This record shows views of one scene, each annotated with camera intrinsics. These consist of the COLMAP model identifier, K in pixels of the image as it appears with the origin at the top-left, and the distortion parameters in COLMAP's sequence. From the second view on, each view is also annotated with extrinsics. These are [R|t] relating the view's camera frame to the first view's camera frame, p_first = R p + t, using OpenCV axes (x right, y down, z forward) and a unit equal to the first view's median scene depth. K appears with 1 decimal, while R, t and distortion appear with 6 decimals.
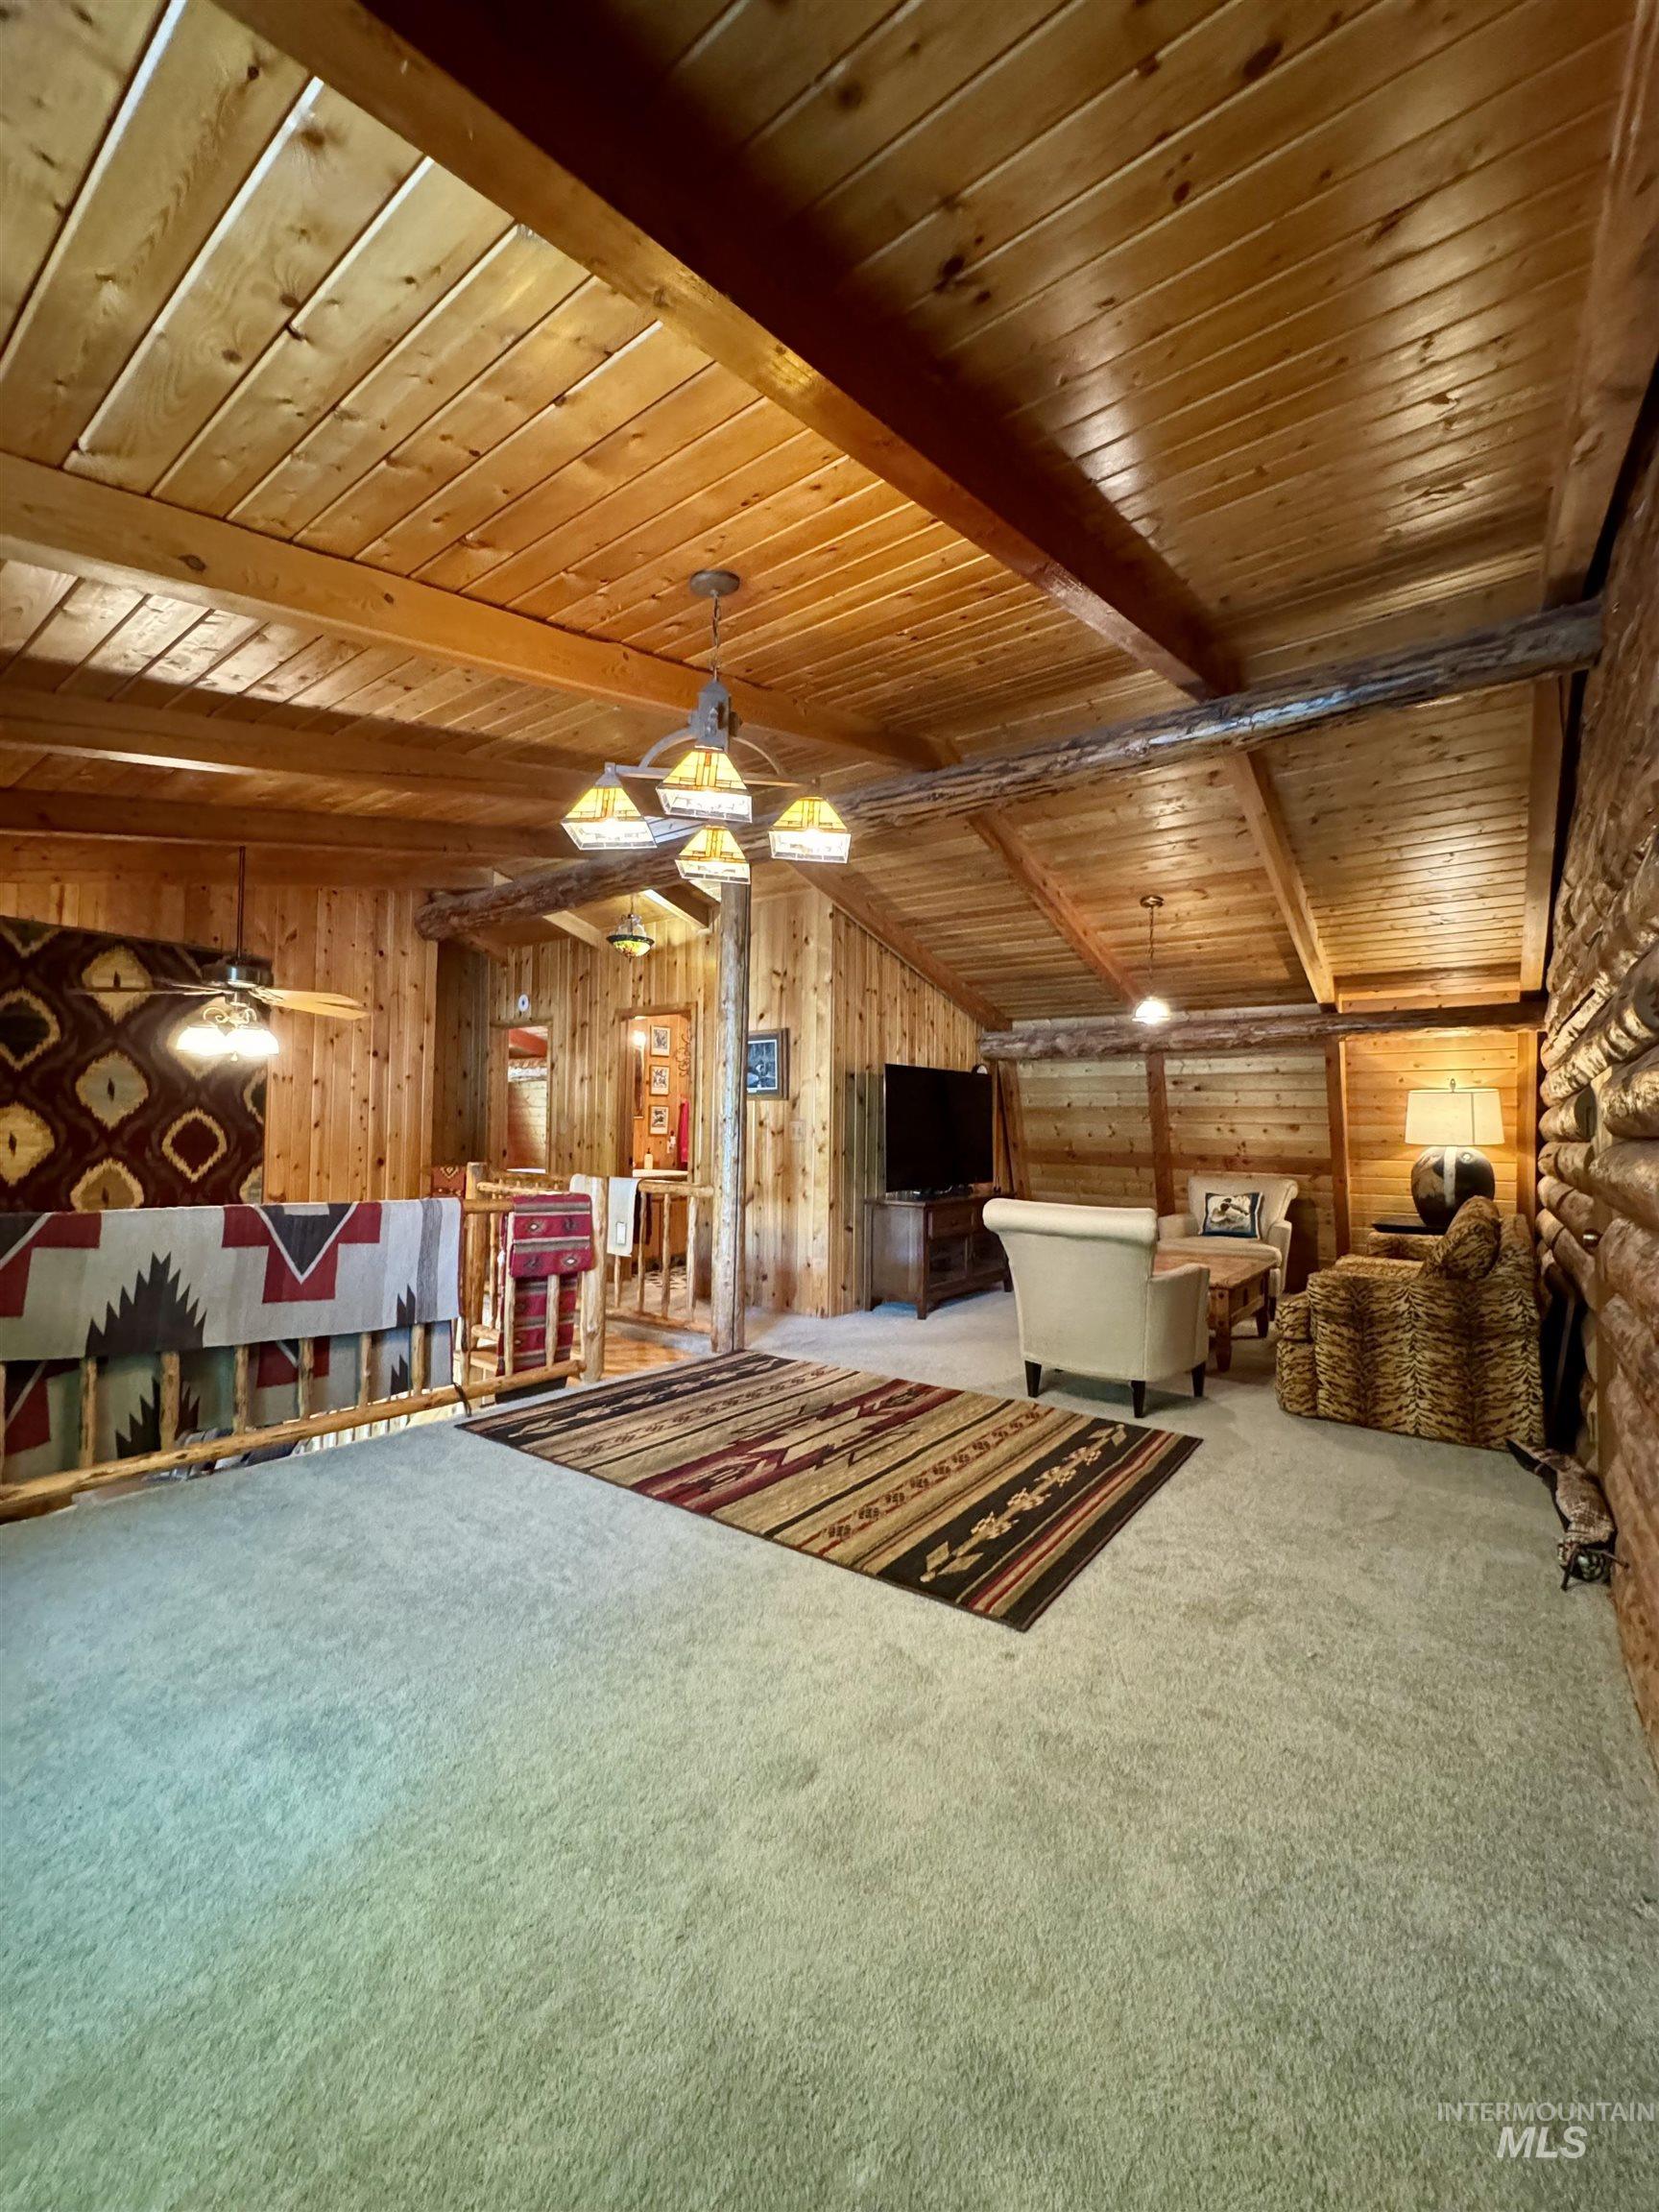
lens RADIAL K [[885.5, 0, 832.9], [0, 885.5, 1107.9], [0, 0, 1]] dist [-0.002636, 0.000249]
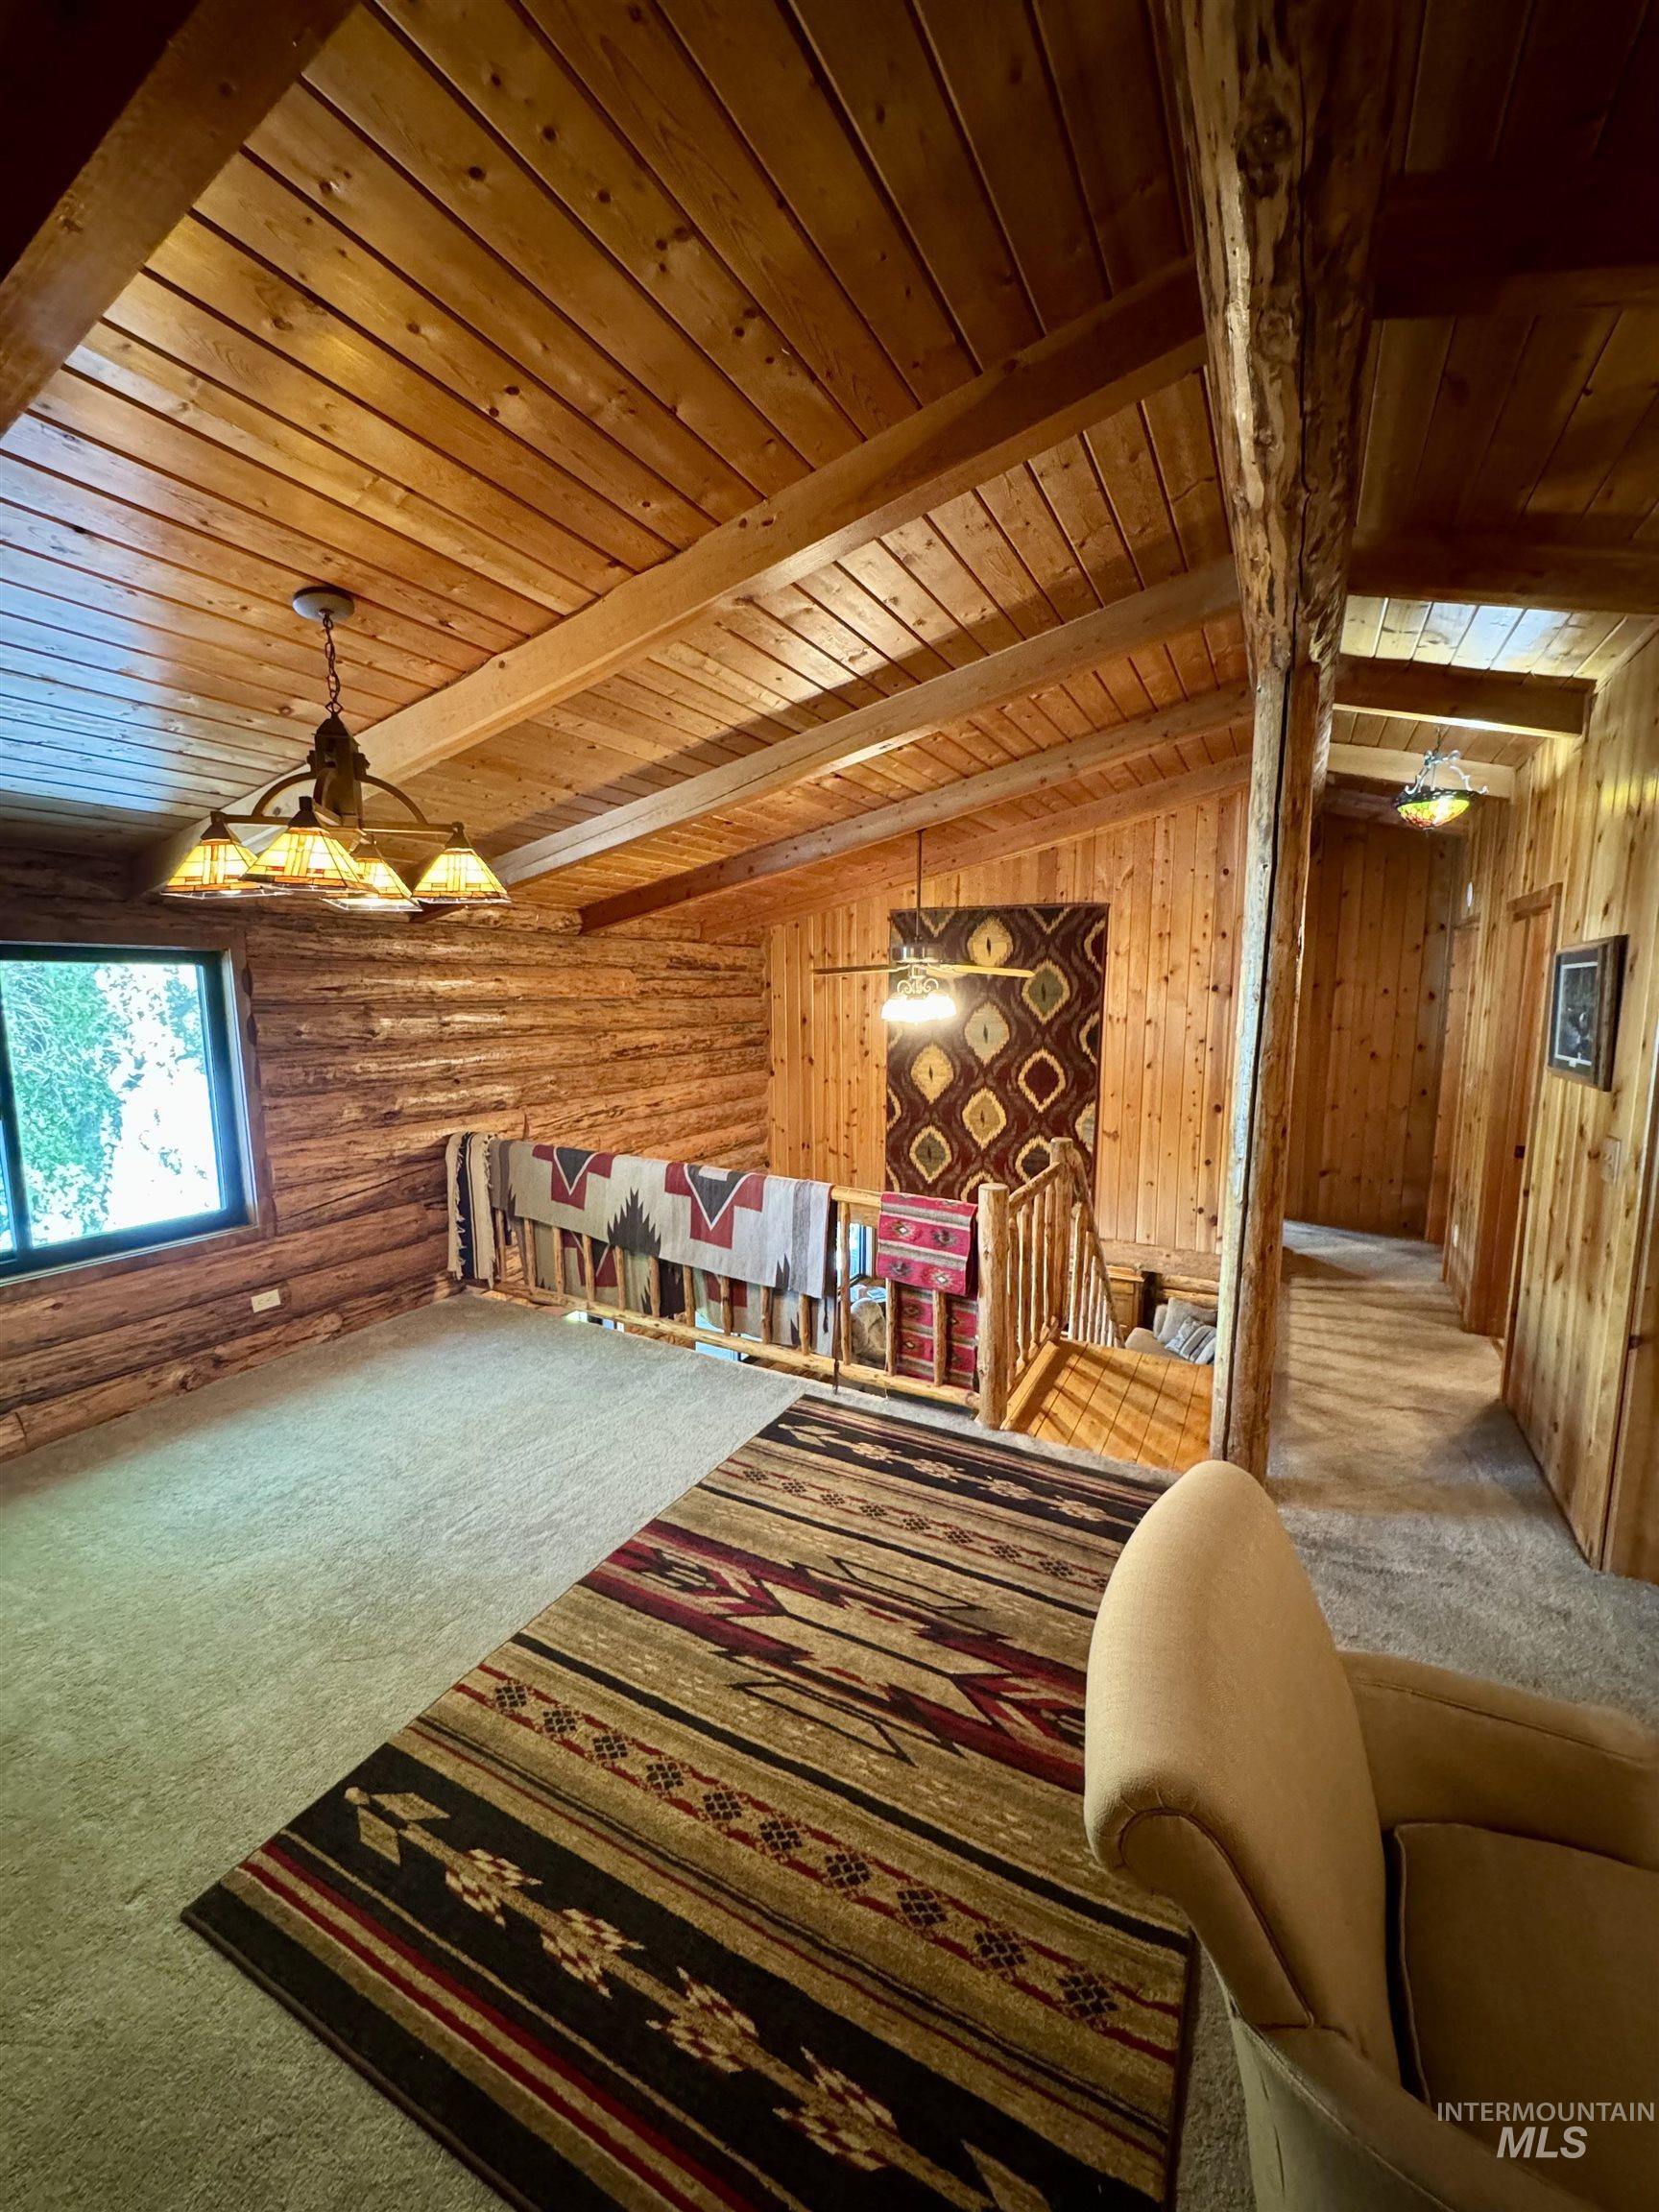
lens RADIAL K [[885.5, 0, 832.9], [0, 885.5, 1107.9], [0, 0, 1]] dist [-0.002636, 0.000249]
pose [[0.156392, 0.119504, -0.980439, 0.586285], [0.026523, 0.991787, 0.125118, -0.117812], [0.987339, -0.045571, 0.151938, 0.882890]]
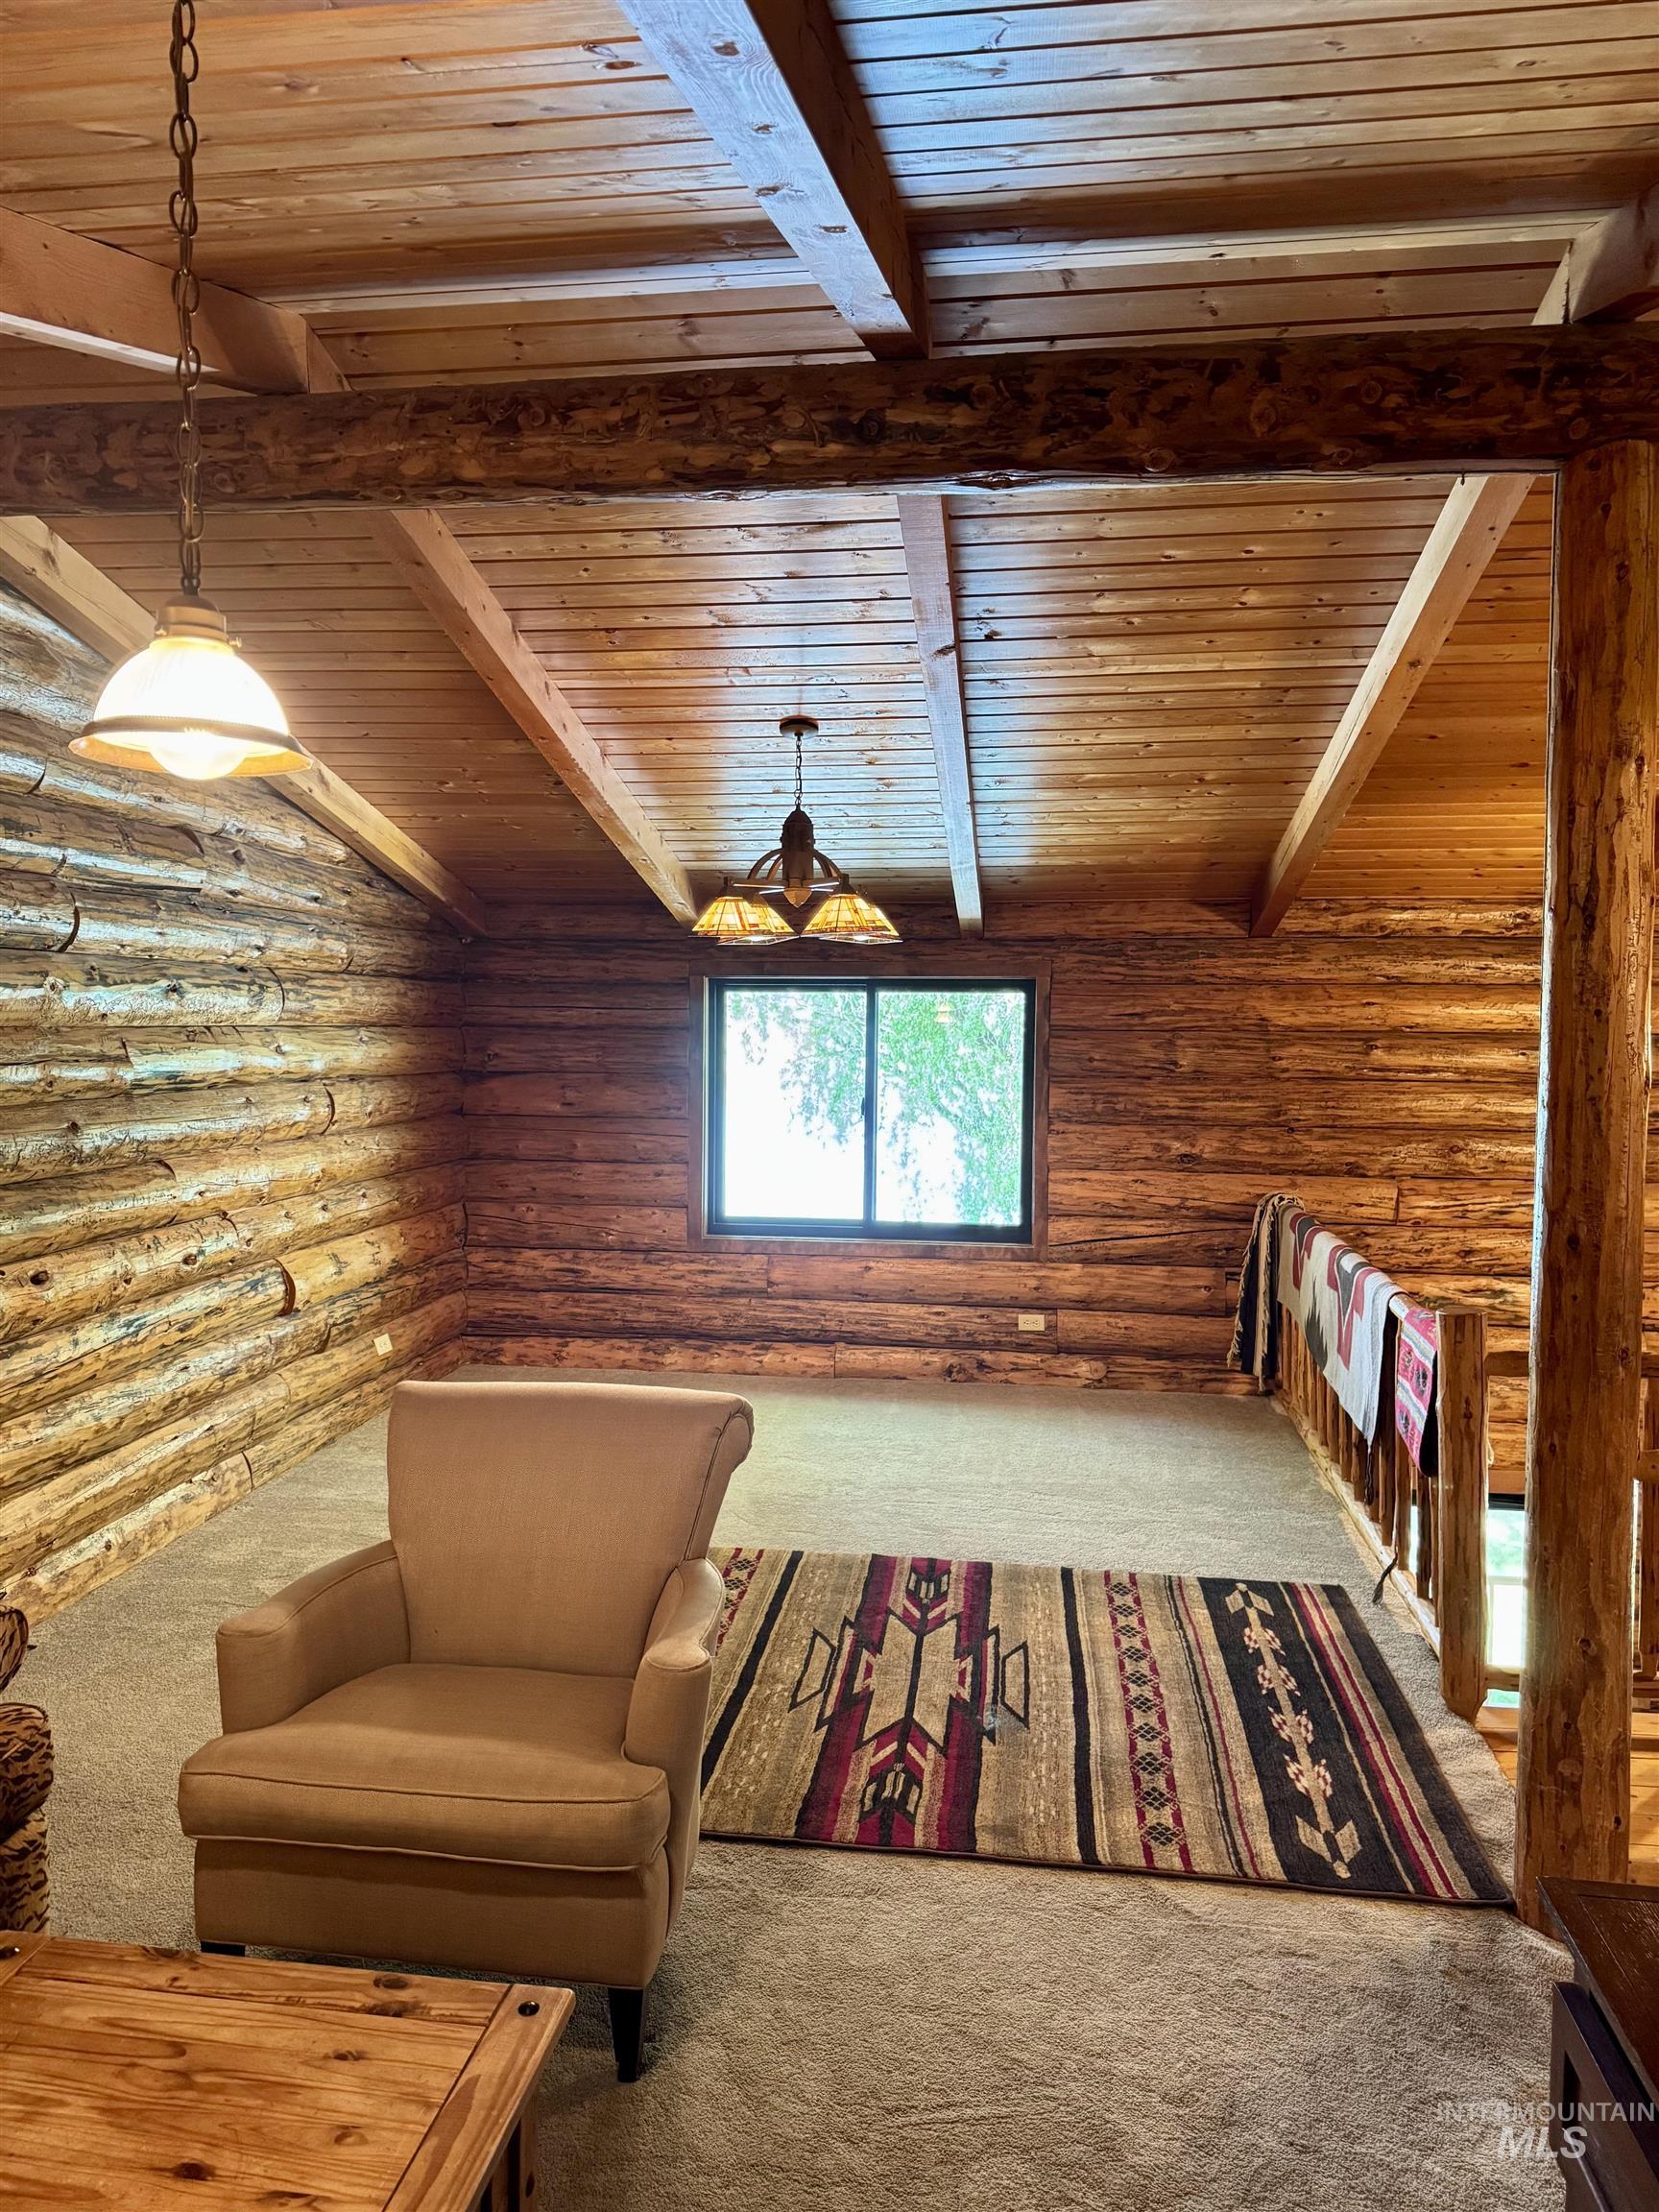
lens RADIAL K [[1545.0, 0, 829.5], [0, 1545.0, 1106.0], [0, 0, 1]] dist [0.131929, -0.173734]
pose [[-0.873046, 0.000435, -0.487637, 0.589749], [-0.010360, 0.999757, 0.019441, -0.064901], [0.487527, 0.022025, -0.872830, 1.927660]]
